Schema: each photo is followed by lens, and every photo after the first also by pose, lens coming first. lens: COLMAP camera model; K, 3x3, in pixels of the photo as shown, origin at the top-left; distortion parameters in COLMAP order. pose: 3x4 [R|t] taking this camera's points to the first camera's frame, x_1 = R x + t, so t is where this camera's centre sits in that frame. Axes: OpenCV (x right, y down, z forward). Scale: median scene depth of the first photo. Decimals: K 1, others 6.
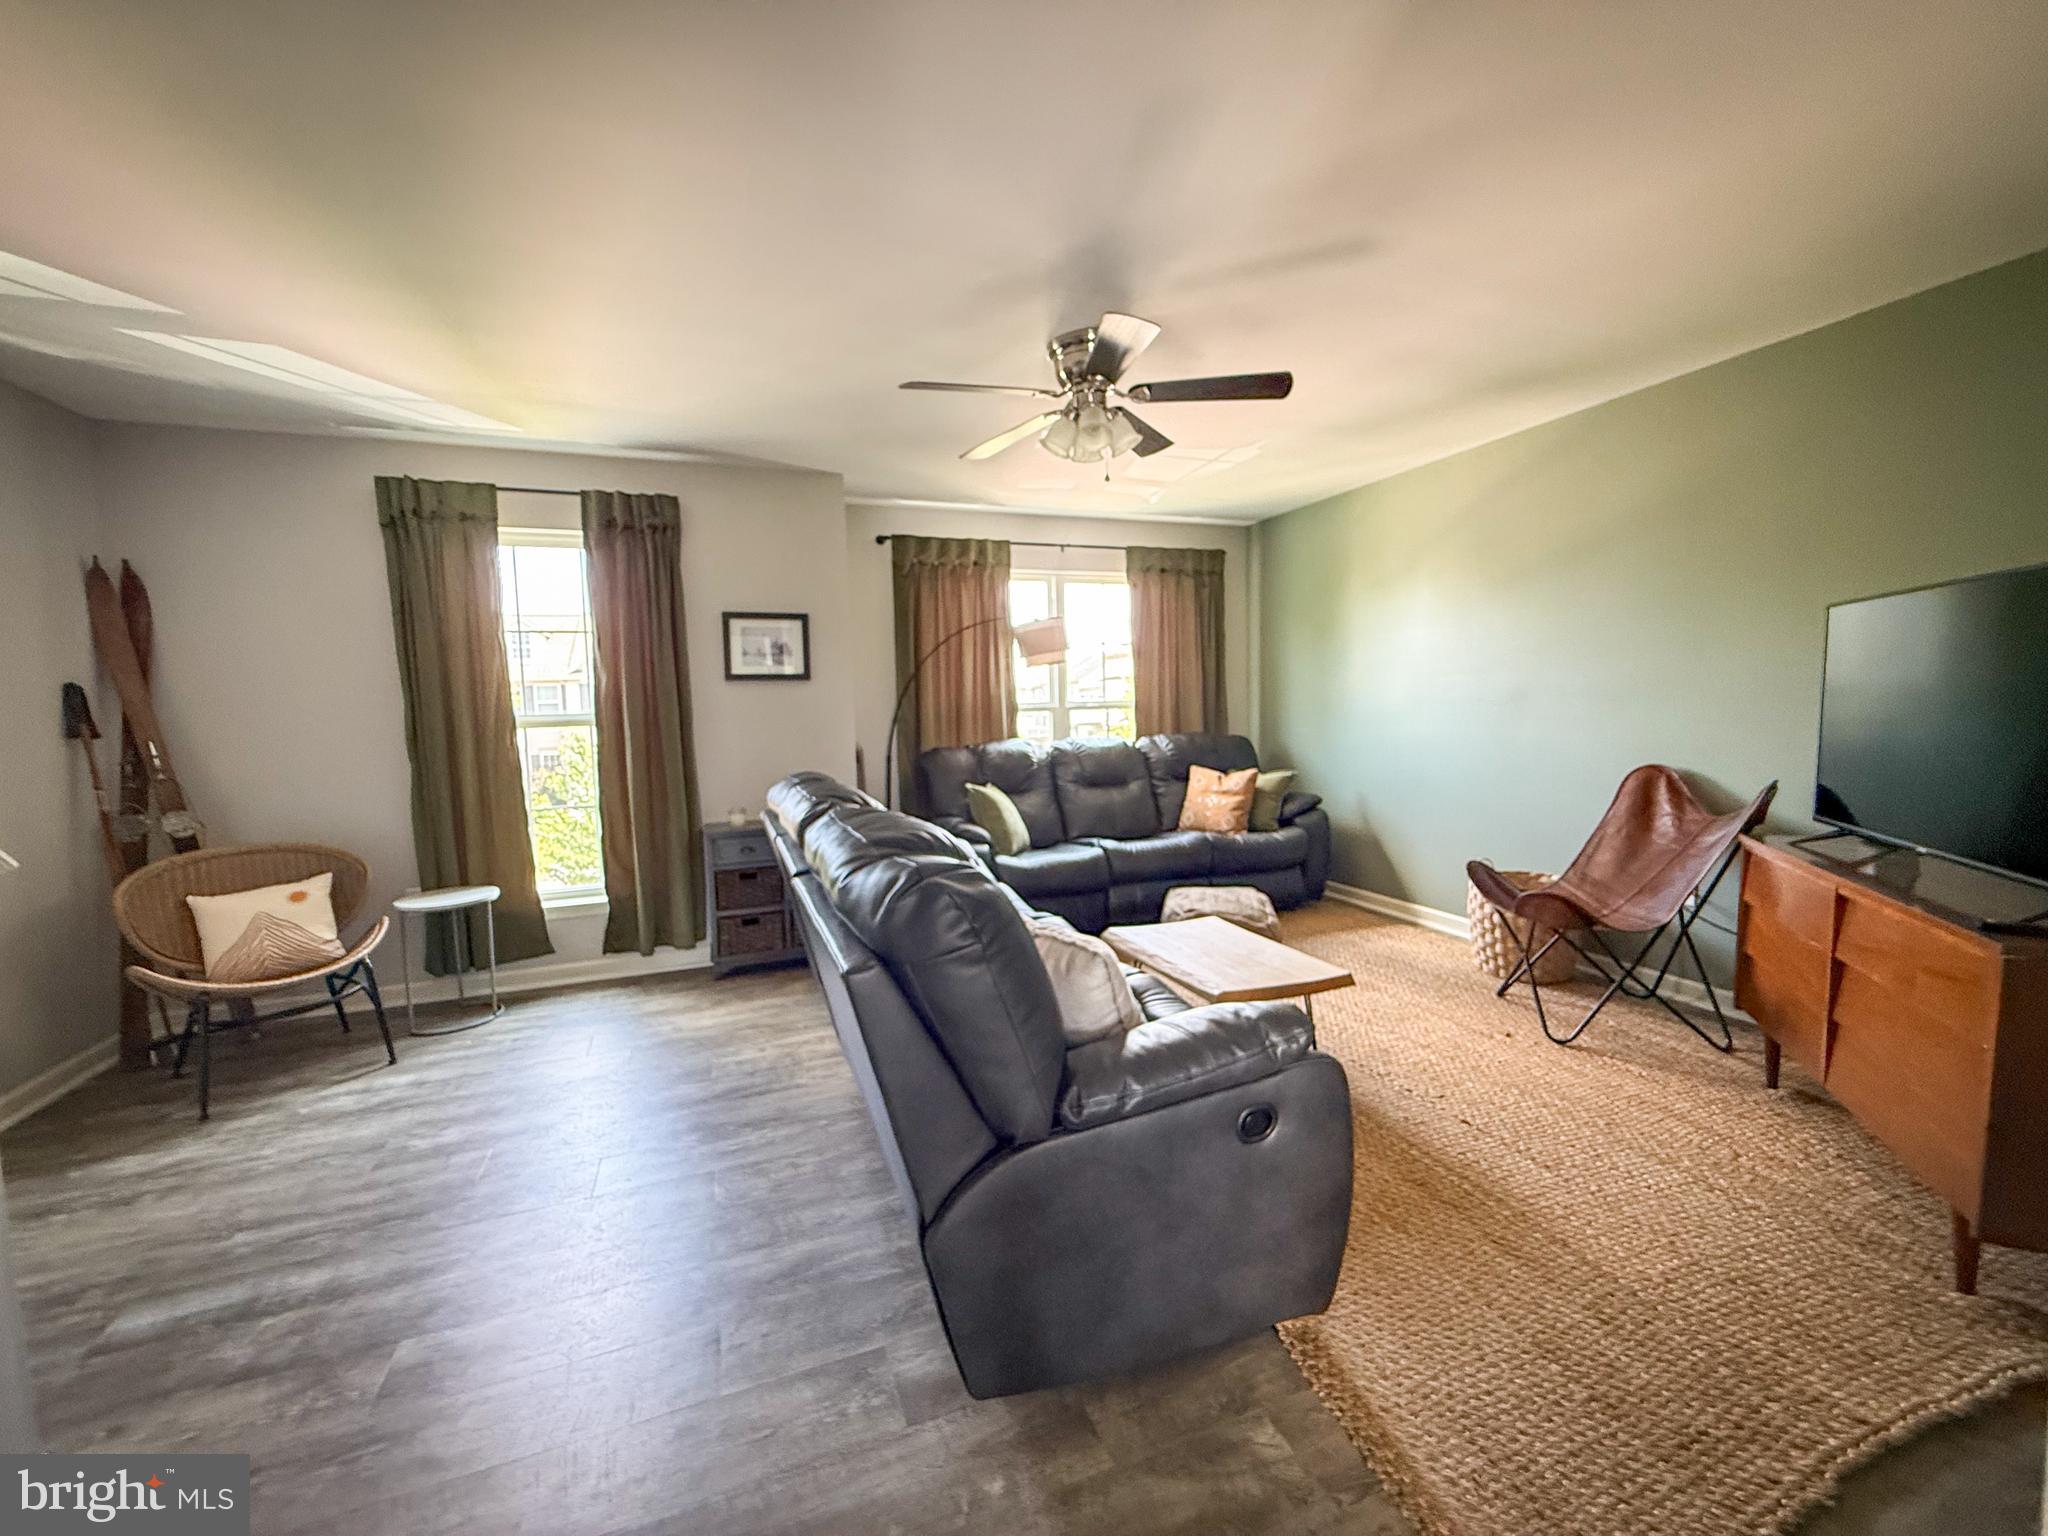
lens RADIAL K [[820.8, 0, 1028.7], [0, 820.8, 767.7], [0, 0, 1]] dist [-0.002588, 0.000134]
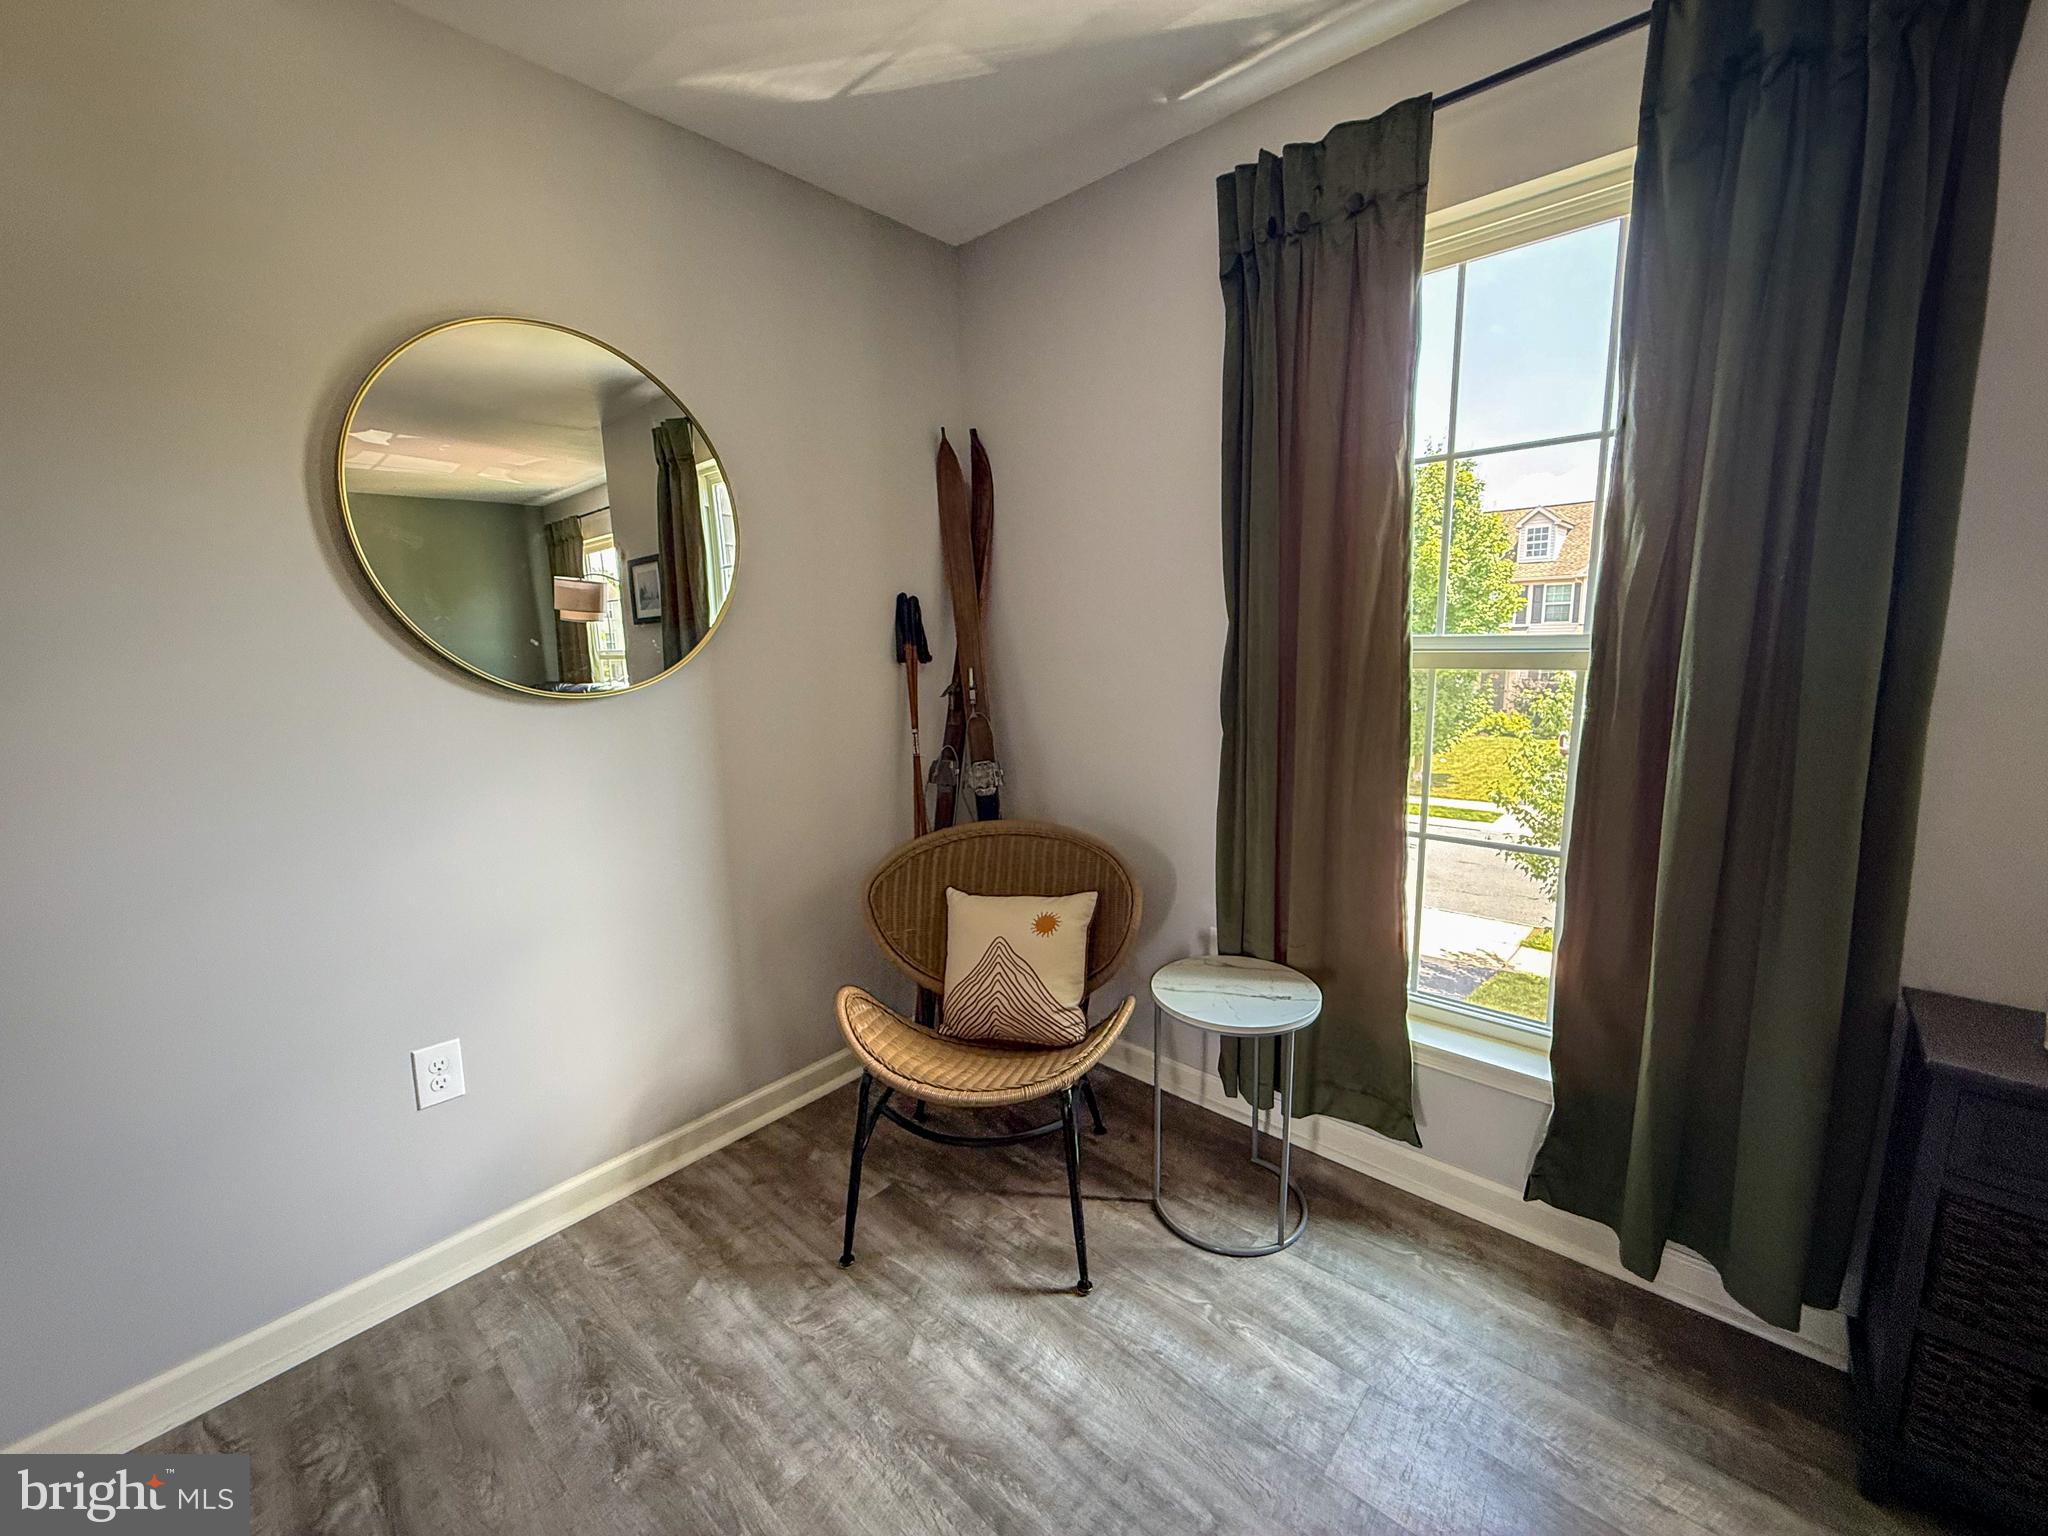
lens RADIAL K [[820.8, 0, 1025.4], [0, 820.8, 765.5], [0, 0, 1]] dist [-0.002588, 0.000134]
pose [[0.469463, 0.150478, -0.870035, -0.355767], [-0.077525, 0.988590, 0.129151, -0.044613], [0.879542, 0.006818, 0.475772, 0.668175]]
